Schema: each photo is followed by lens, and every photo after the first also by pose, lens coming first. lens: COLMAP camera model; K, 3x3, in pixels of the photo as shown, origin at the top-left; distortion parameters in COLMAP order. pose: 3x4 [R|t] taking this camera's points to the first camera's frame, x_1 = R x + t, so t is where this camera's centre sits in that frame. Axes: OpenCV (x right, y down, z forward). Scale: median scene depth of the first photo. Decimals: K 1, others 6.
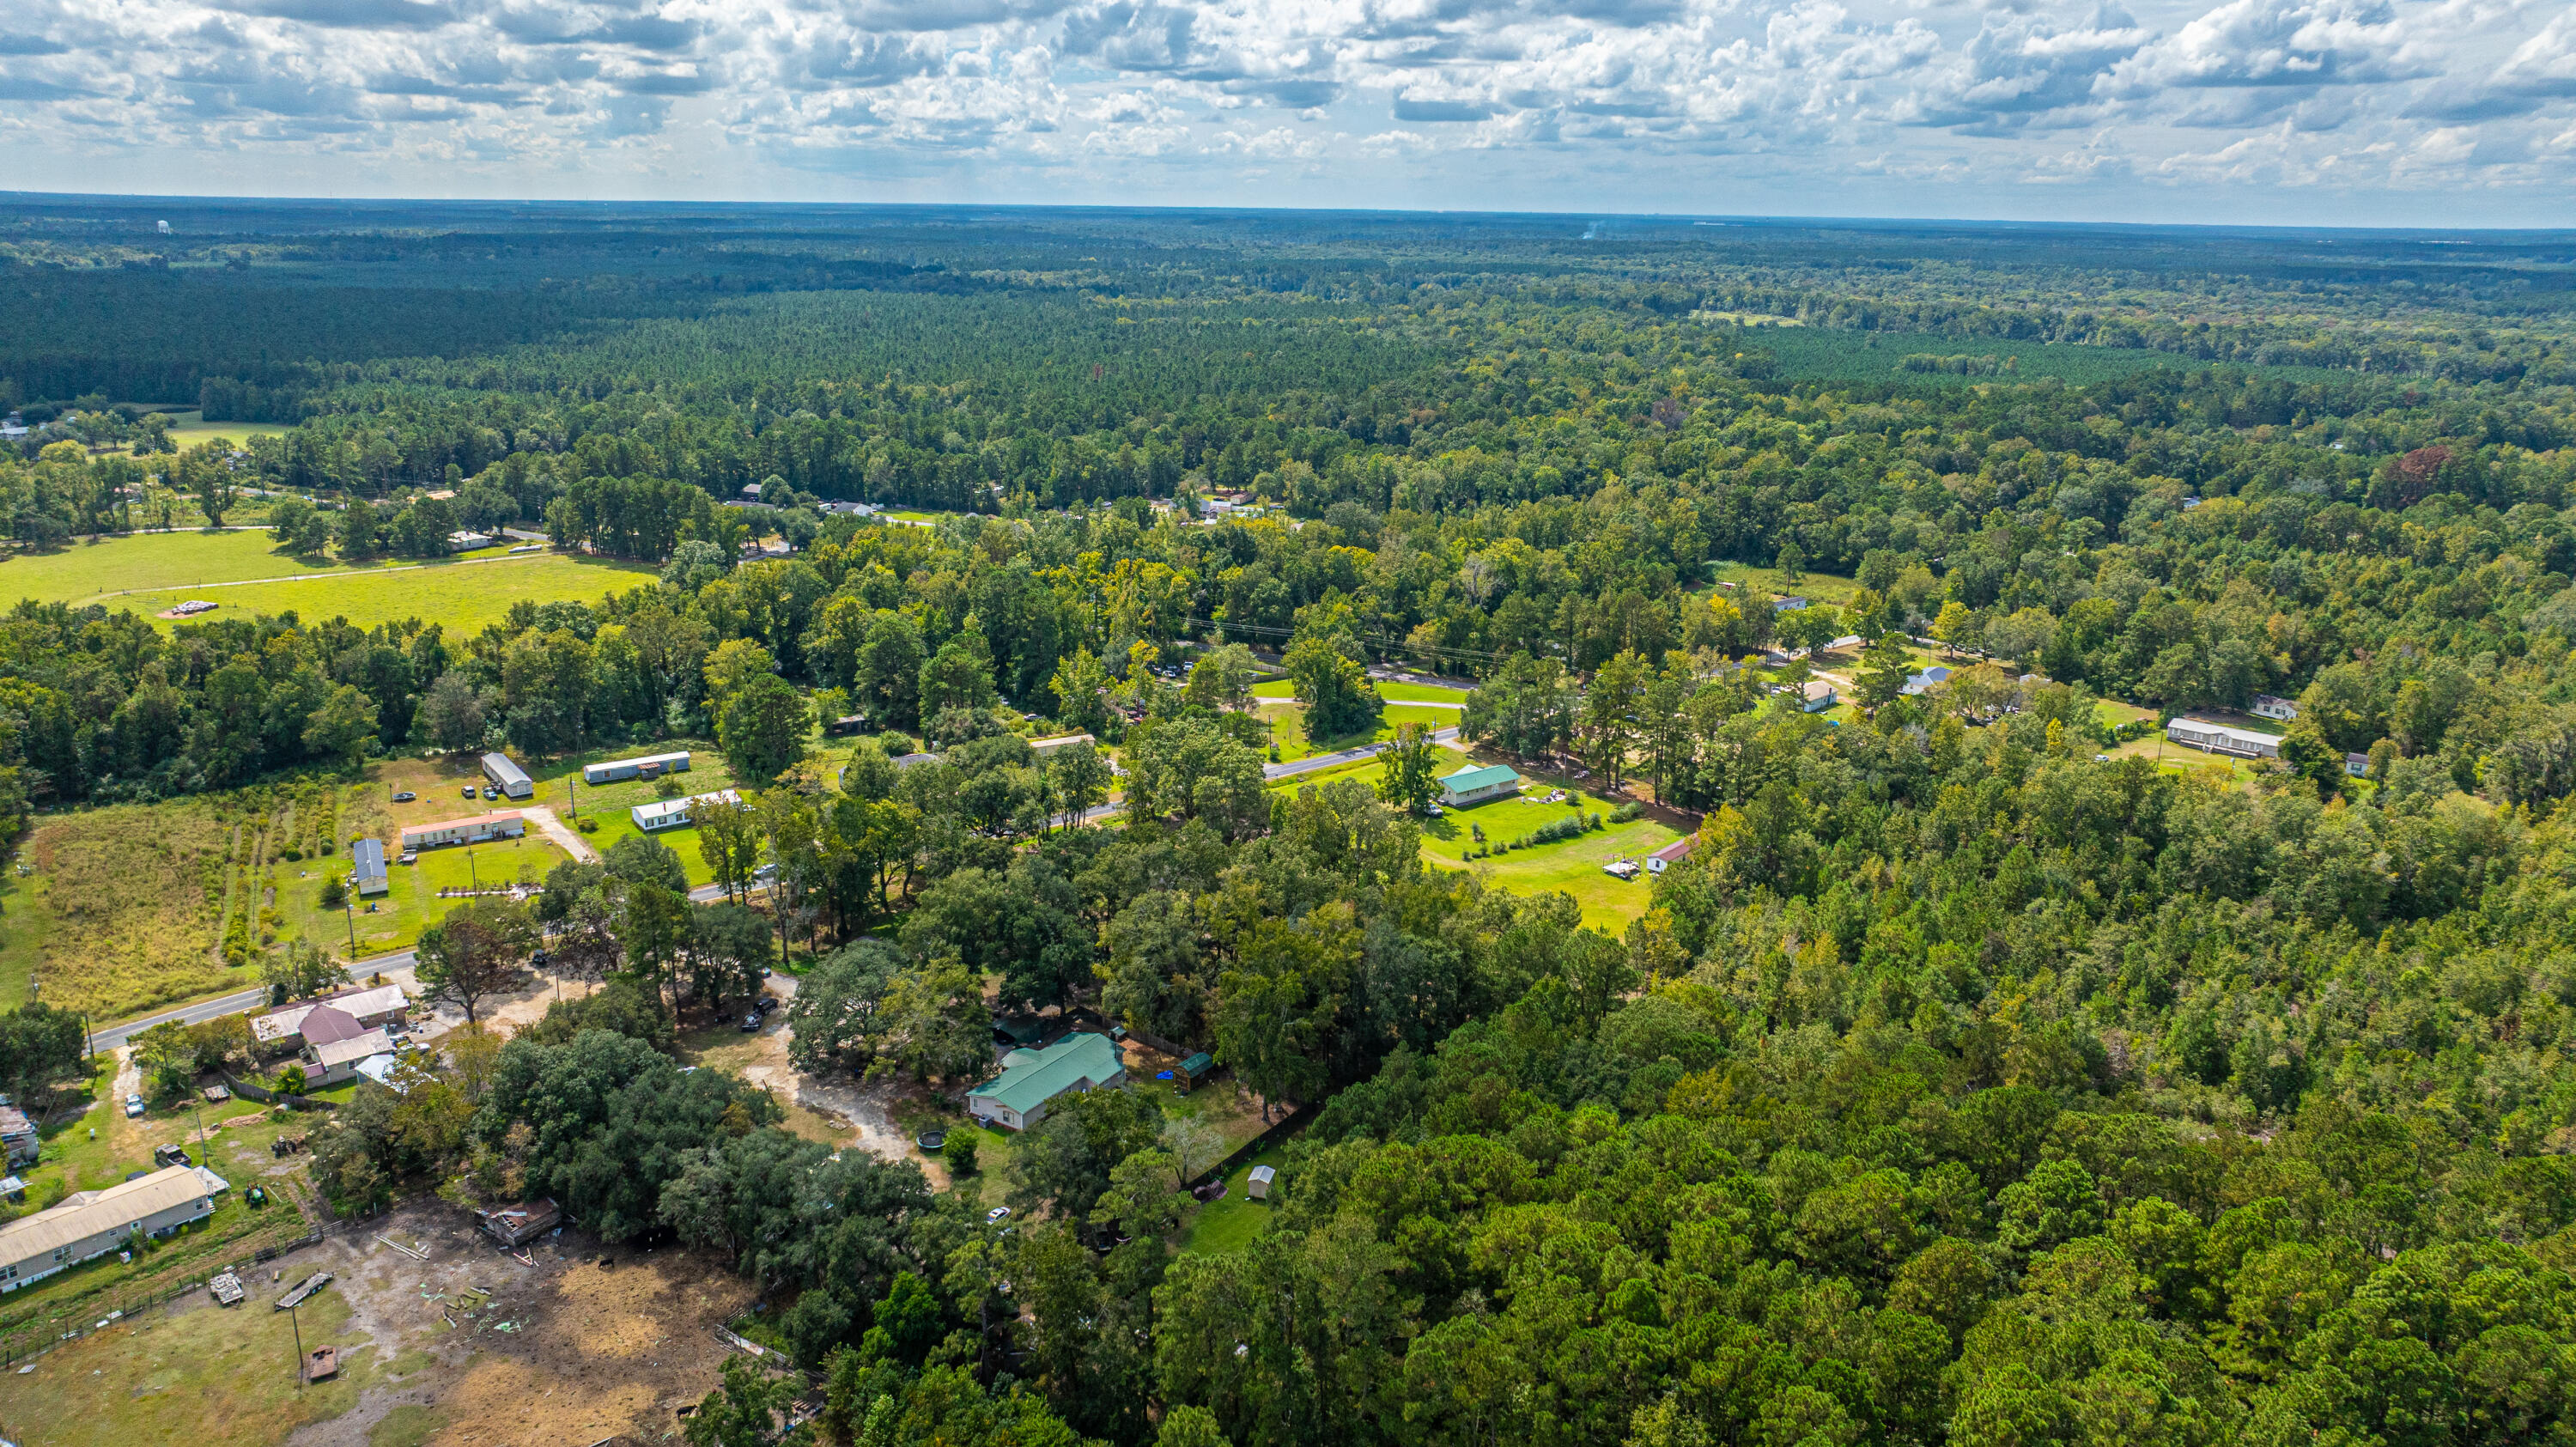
lens RADIAL K [[1819.8, 0, 1303.4], [0, 1819.8, 723.9], [0, 0, 1]] dist [-0.020979, 0.015818]
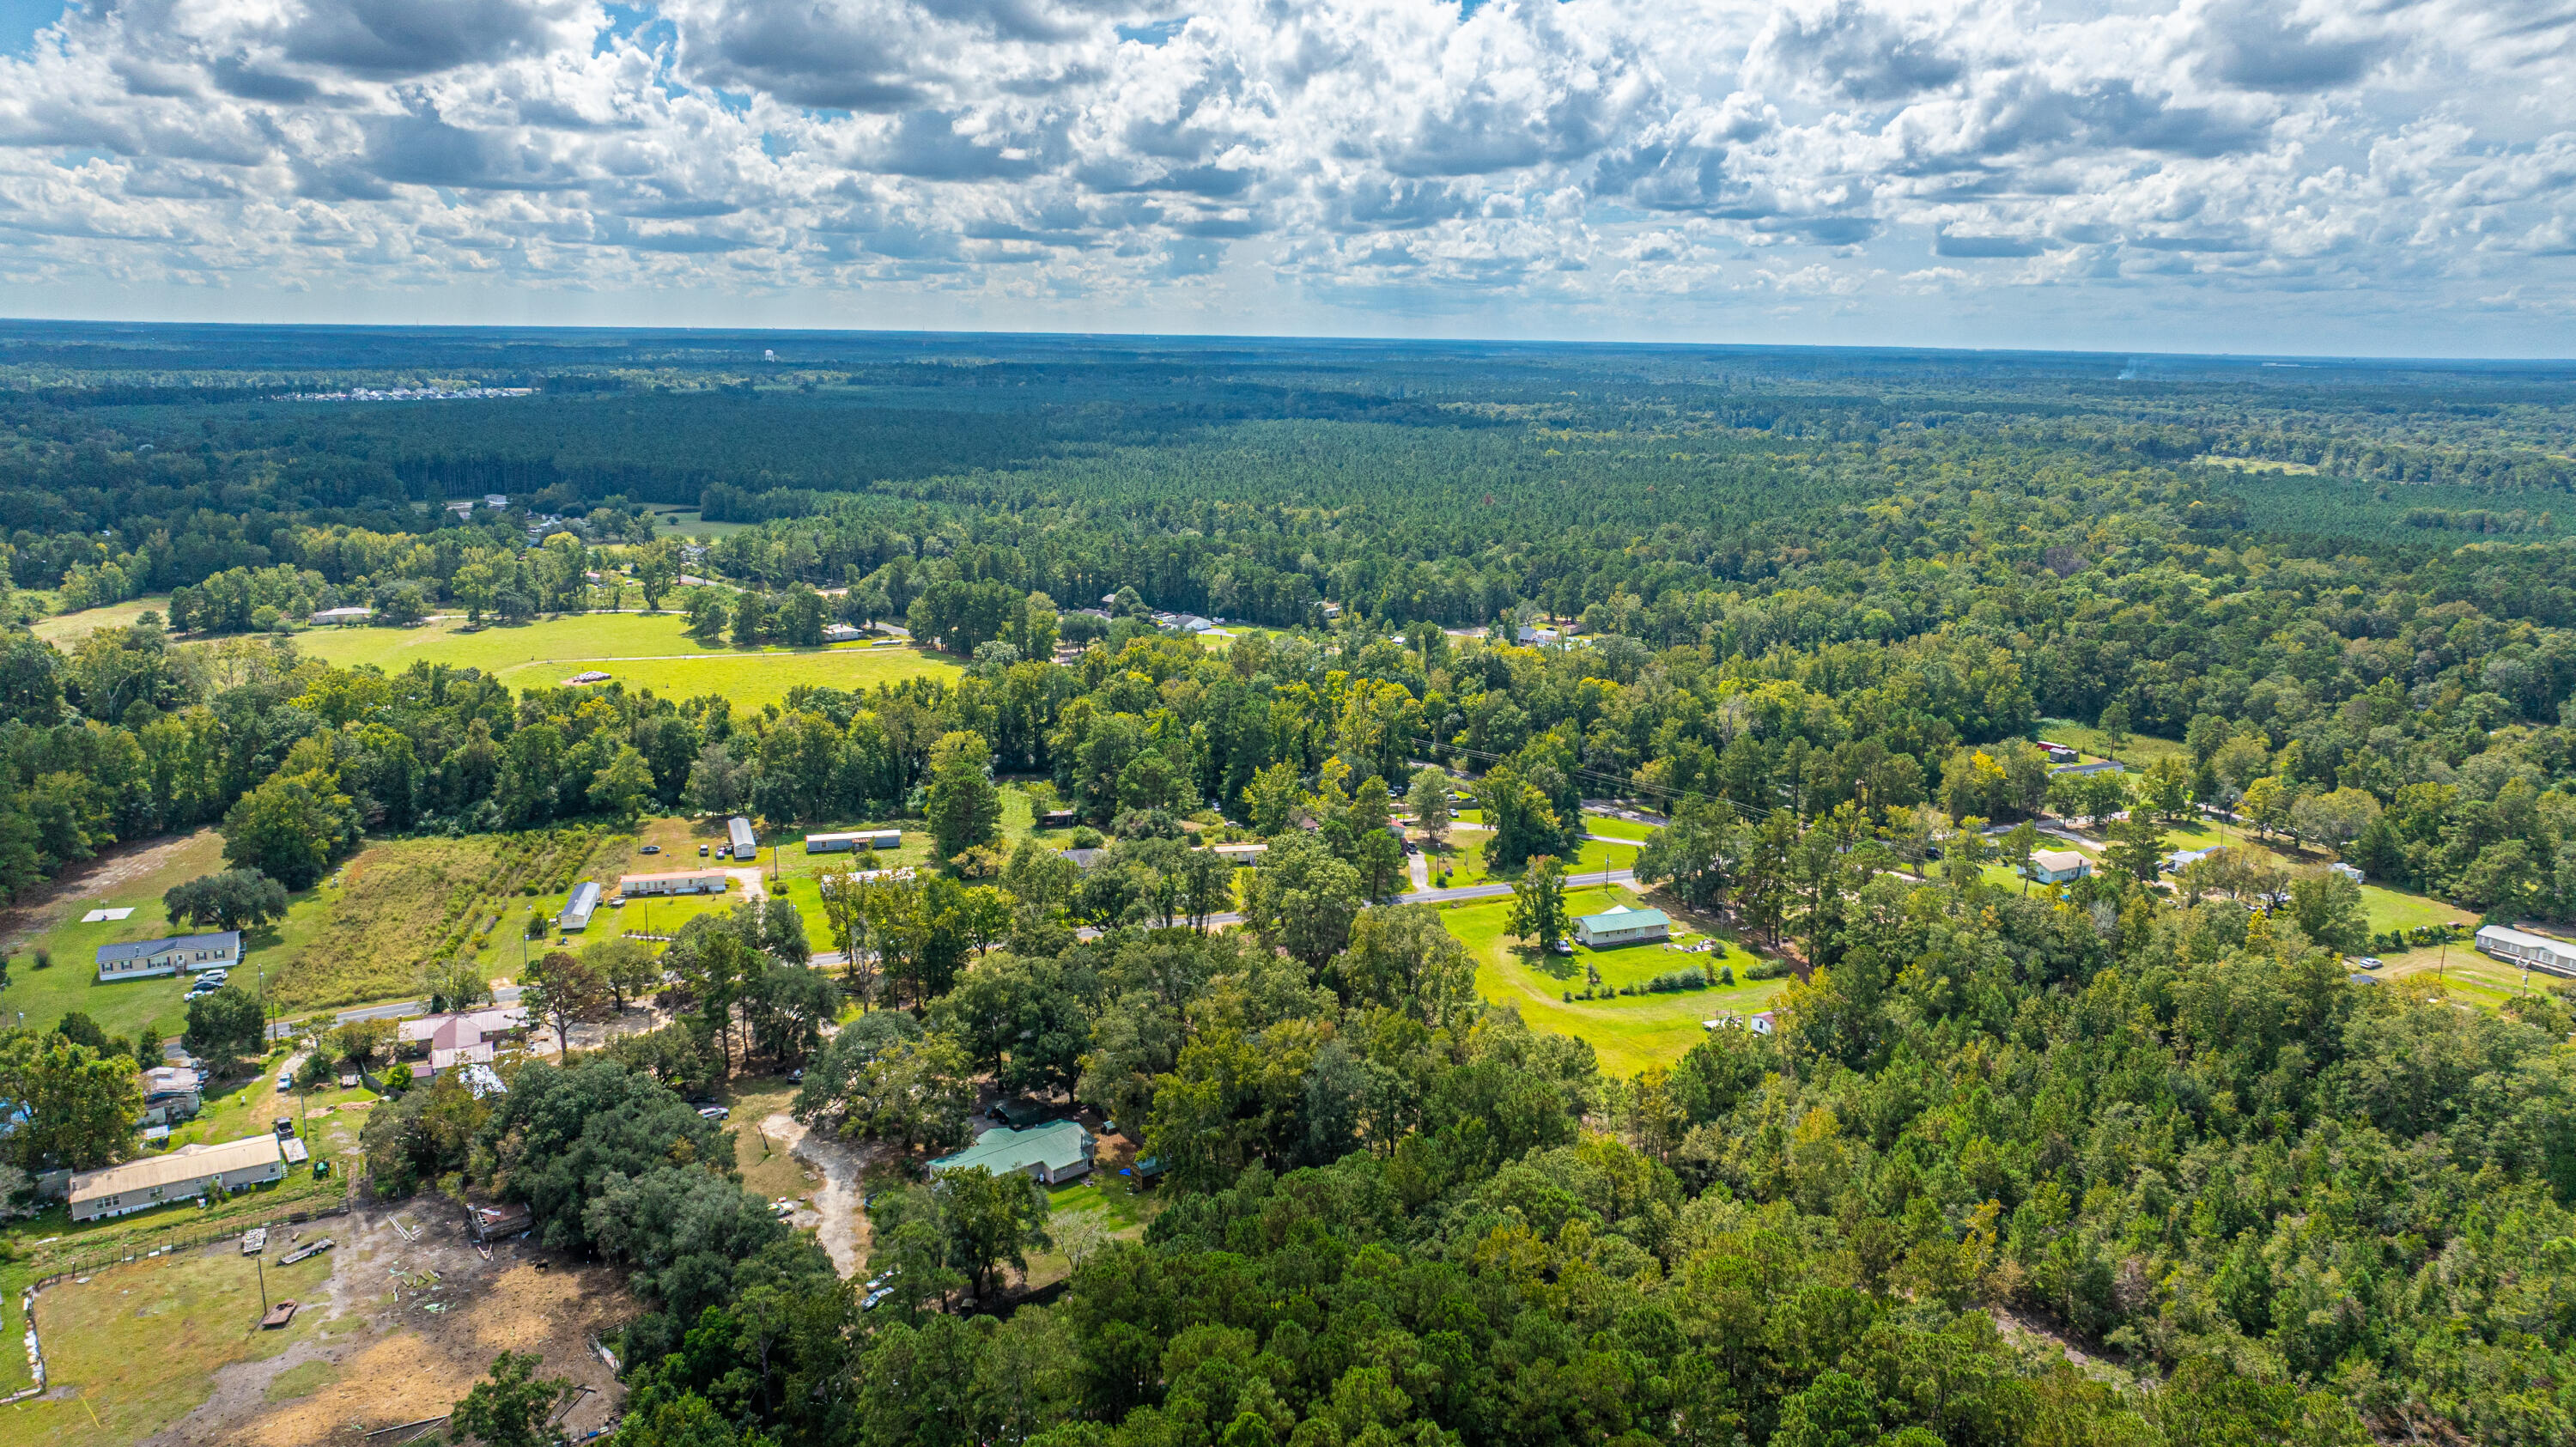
lens RADIAL K [[1819.8, 0, 1289.7], [0, 1819.8, 726.7], [0, 0, 1]] dist [-0.020979, 0.015818]
pose [[0.959466, 0.060922, -0.275161, 0.160877], [-0.079787, 0.995130, -0.057884, -0.001862], [0.270295, 0.077492, 0.959654, 0.015327]]
